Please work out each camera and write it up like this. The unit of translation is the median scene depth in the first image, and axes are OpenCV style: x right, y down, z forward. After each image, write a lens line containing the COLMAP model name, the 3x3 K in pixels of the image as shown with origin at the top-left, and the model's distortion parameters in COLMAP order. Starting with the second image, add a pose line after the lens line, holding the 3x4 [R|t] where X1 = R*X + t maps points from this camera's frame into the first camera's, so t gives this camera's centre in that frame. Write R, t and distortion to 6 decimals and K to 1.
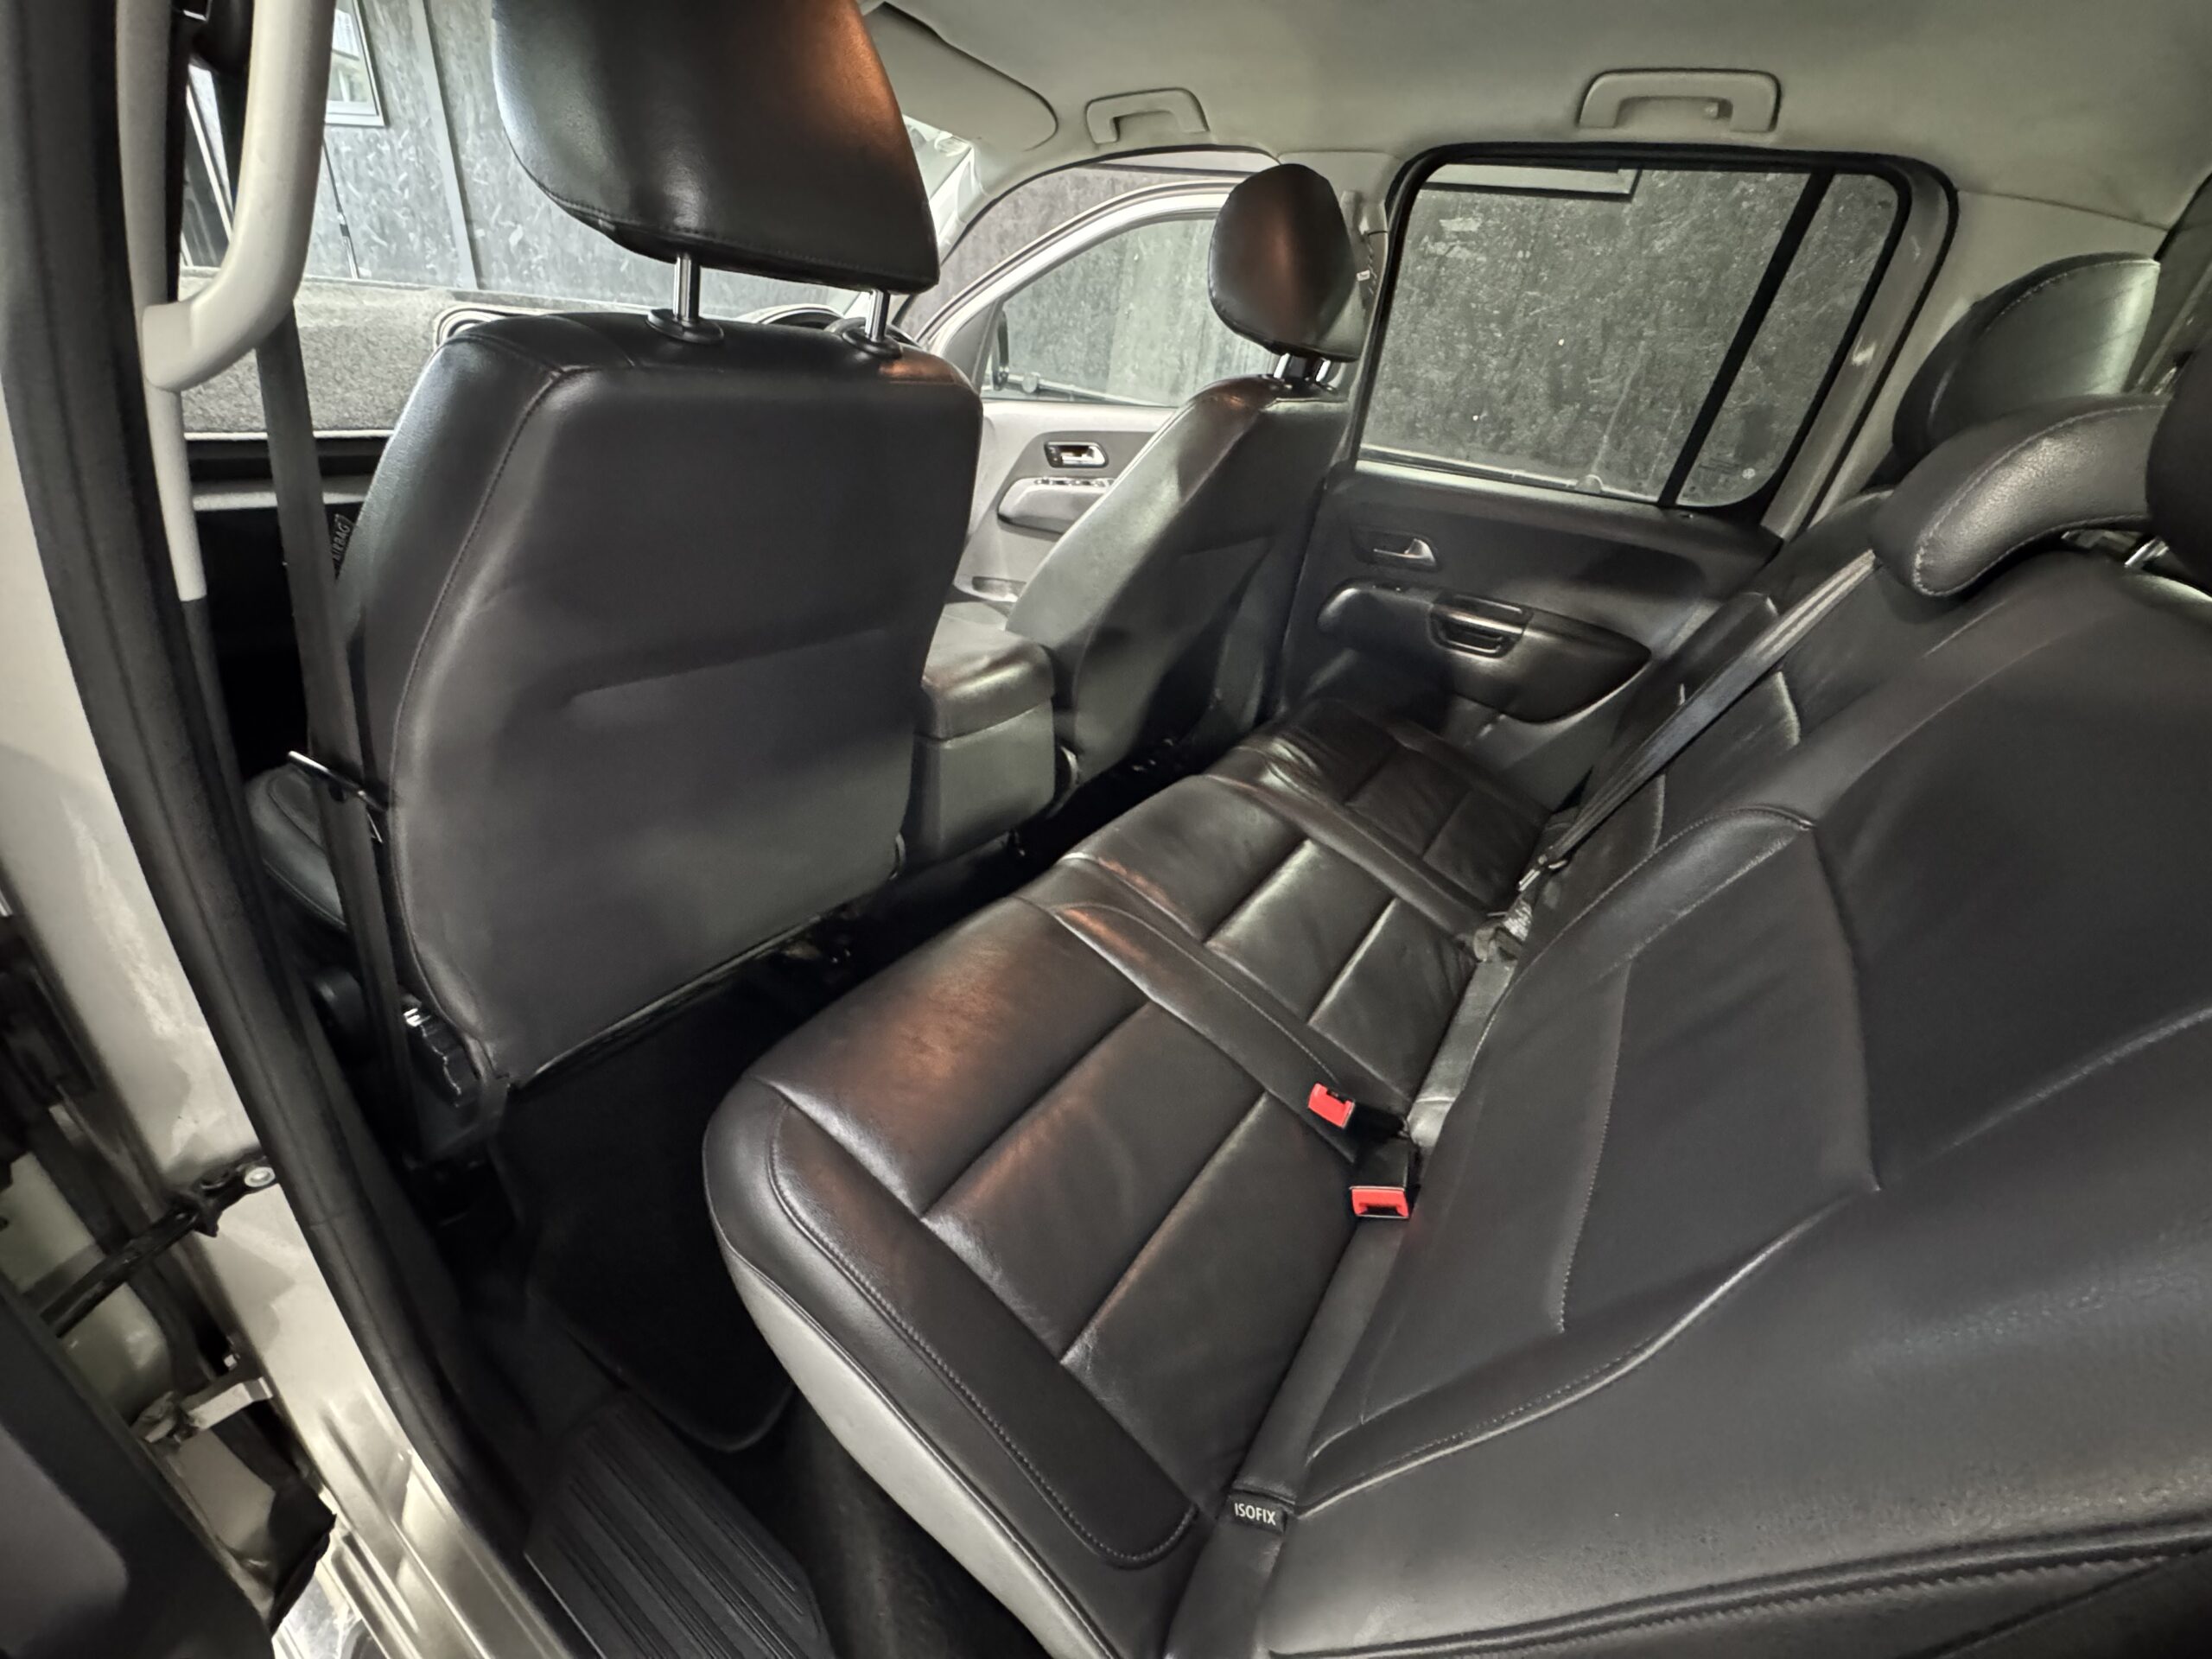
lens RADIAL K [[897.4, 0, 1108.5], [0, 897.4, 827.6], [0, 0, 1]] dist [-0.001500, -0.000459]
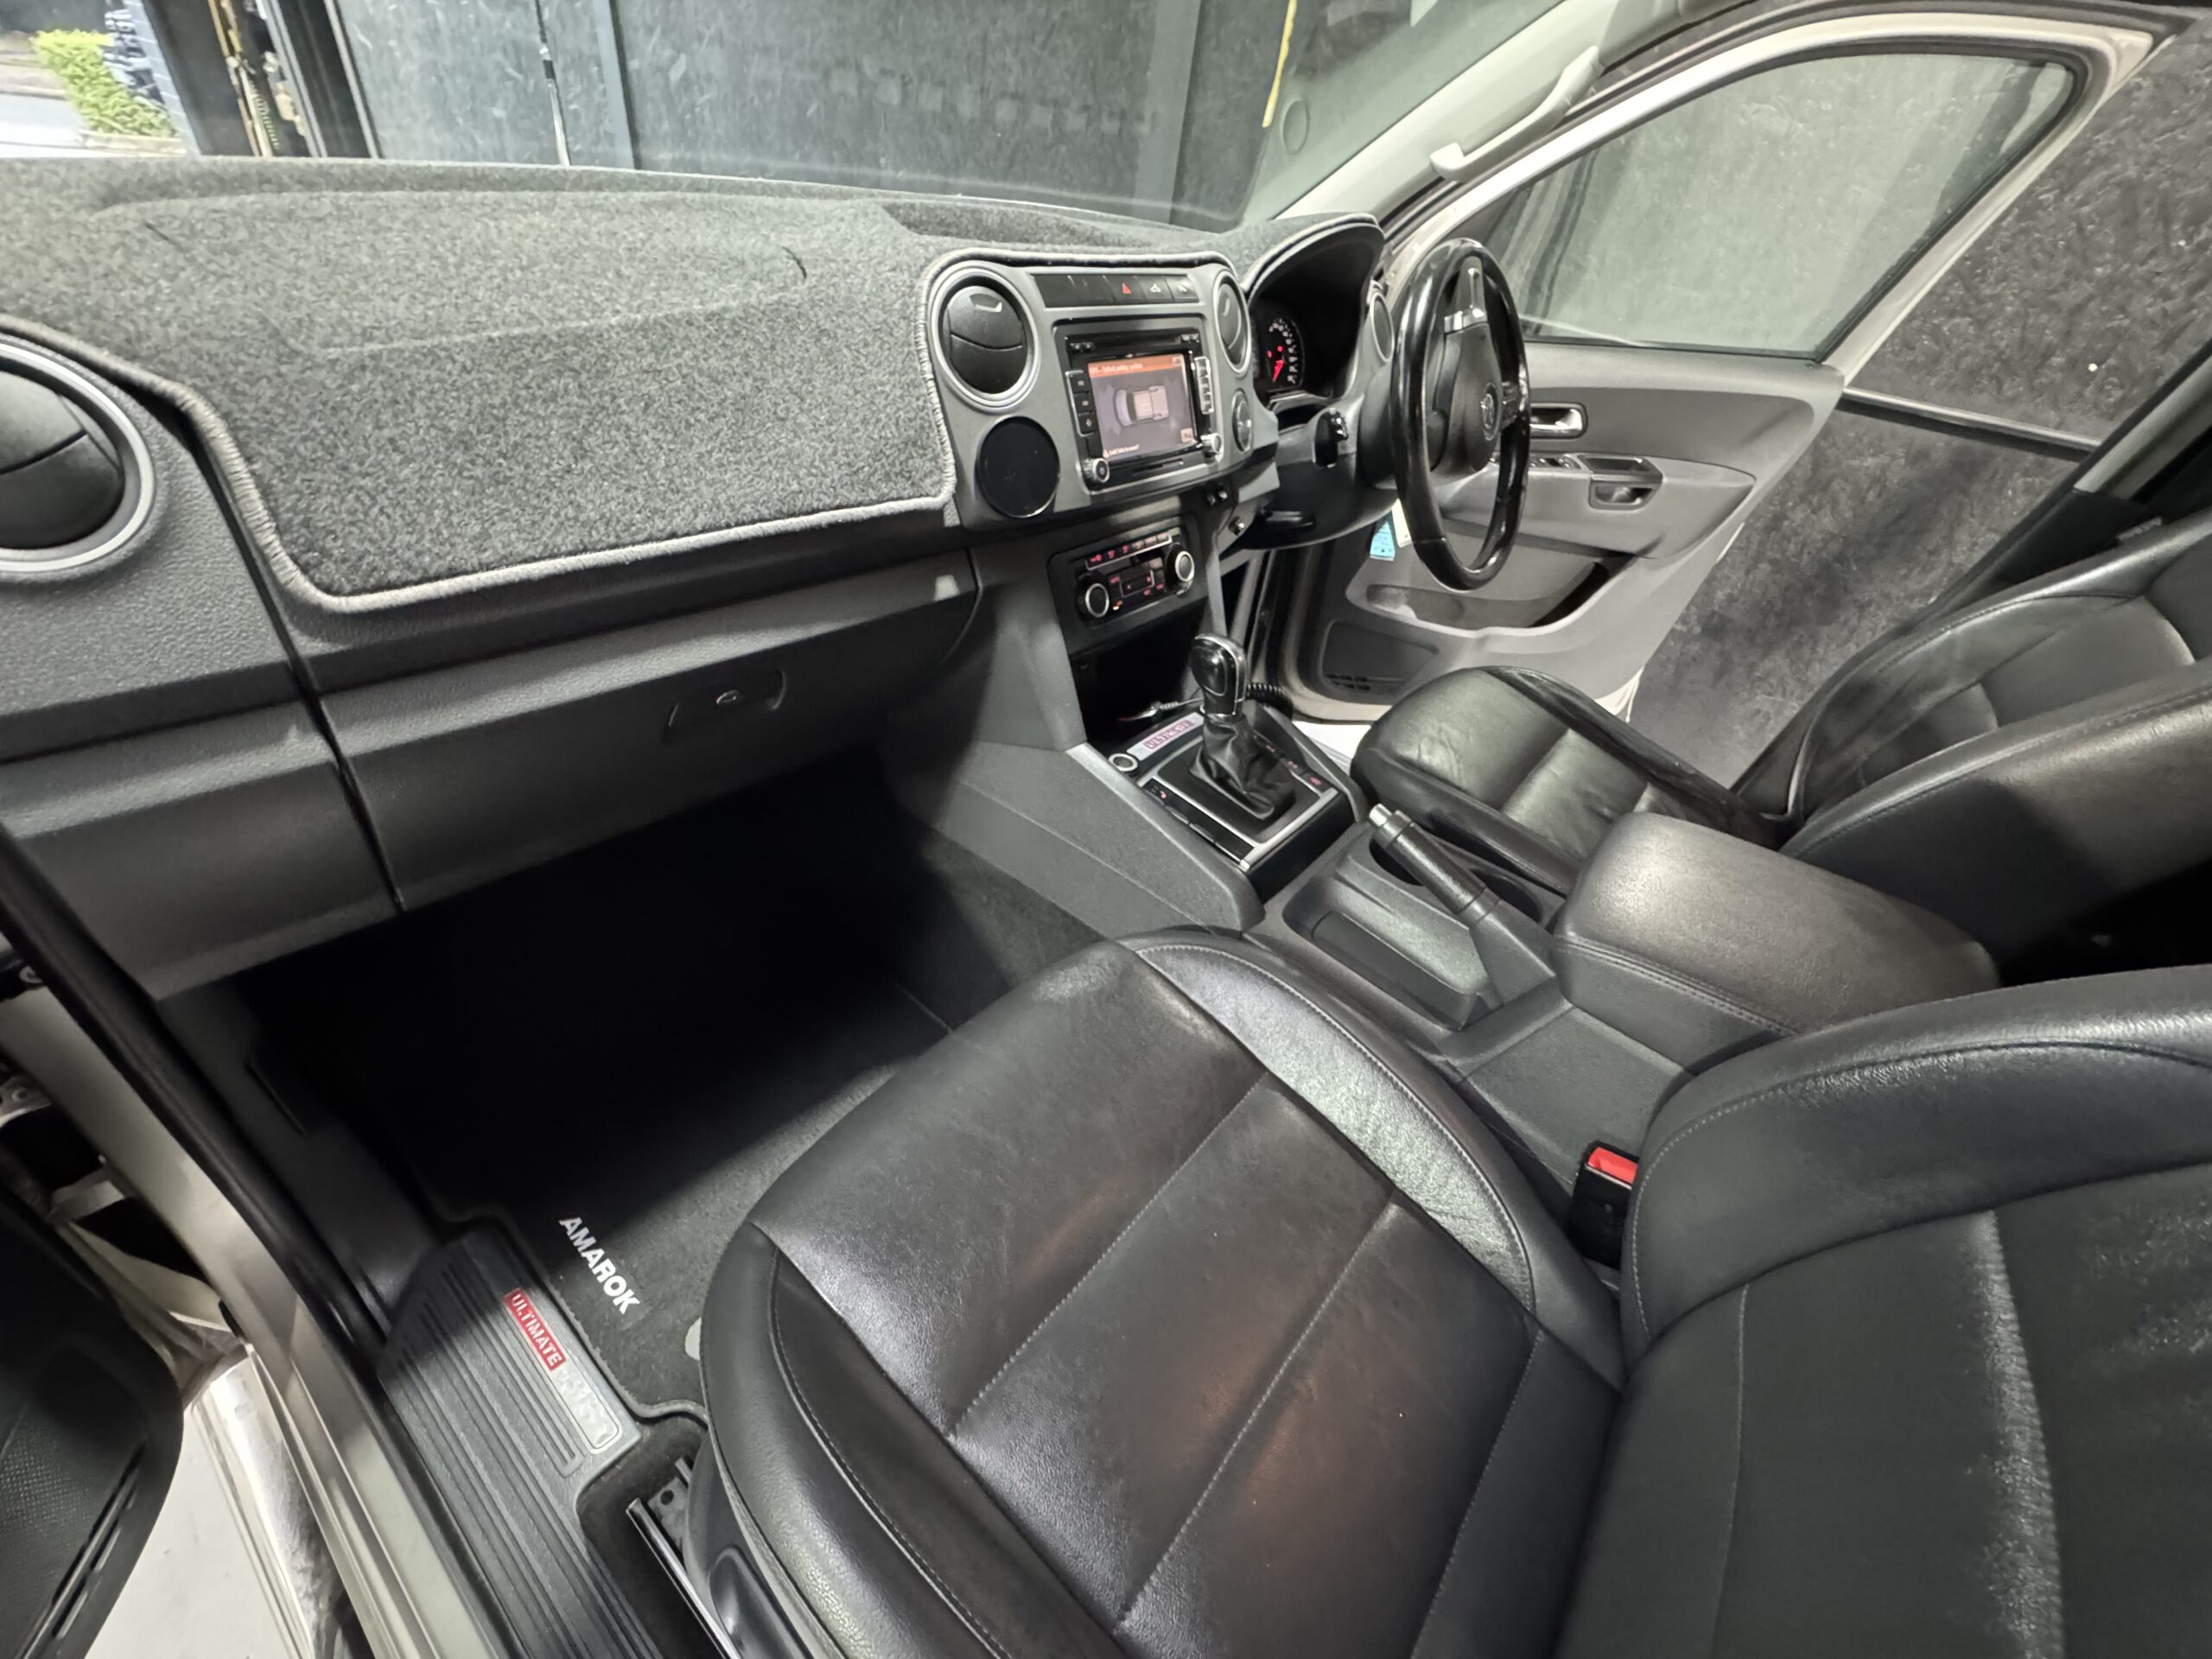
lens RADIAL K [[897.4, 0, 1108.5], [0, 897.4, 827.6], [0, 0, 1]] dist [-0.001500, -0.000459]
pose [[0.995498, 0.061391, -0.072219, -0.160588], [-0.051975, 0.990703, 0.125722, -0.087842], [0.079266, -0.121403, 0.989433, 0.122710]]
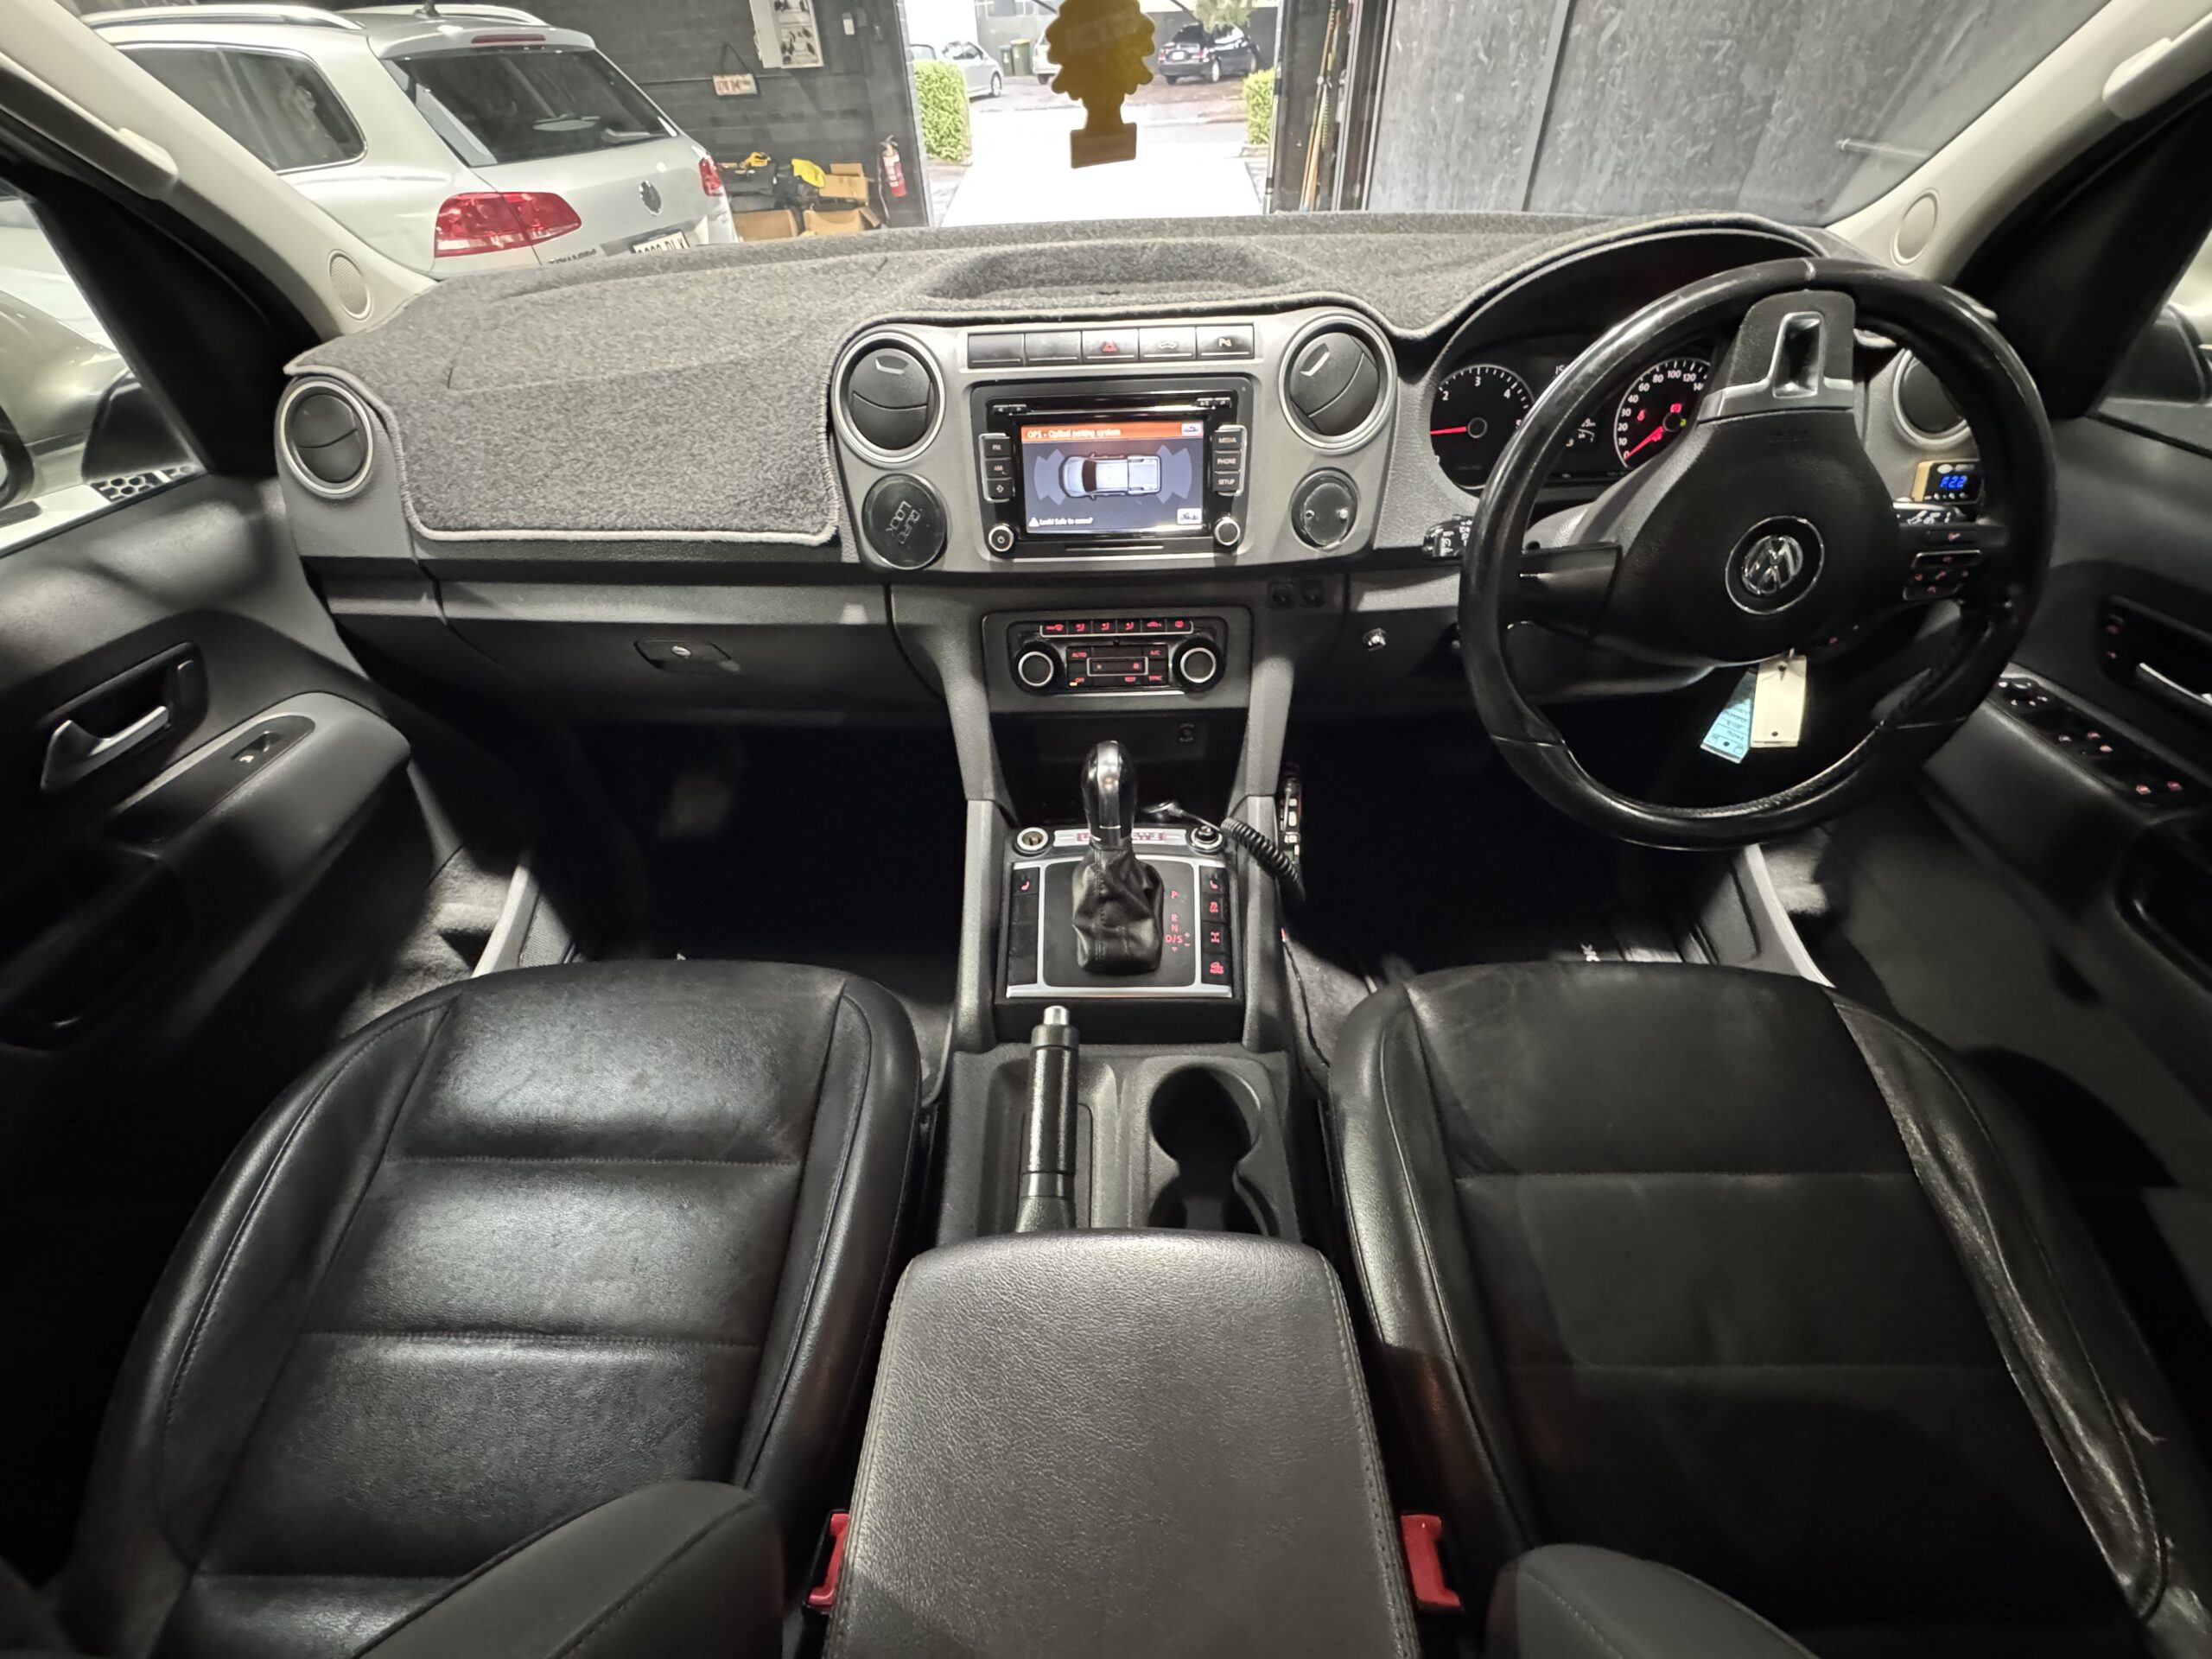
lens RADIAL K [[885.9, 0, 1100.9], [0, 885.9, 827.8], [0, 0, 1]] dist [-0.006381, 0.000860]
pose [[0.527588, 0.459867, -0.714264, -0.027031], [-0.329364, 0.885769, 0.327005, -0.147336], [0.783052, 0.062729, 0.618785, 0.221016]]
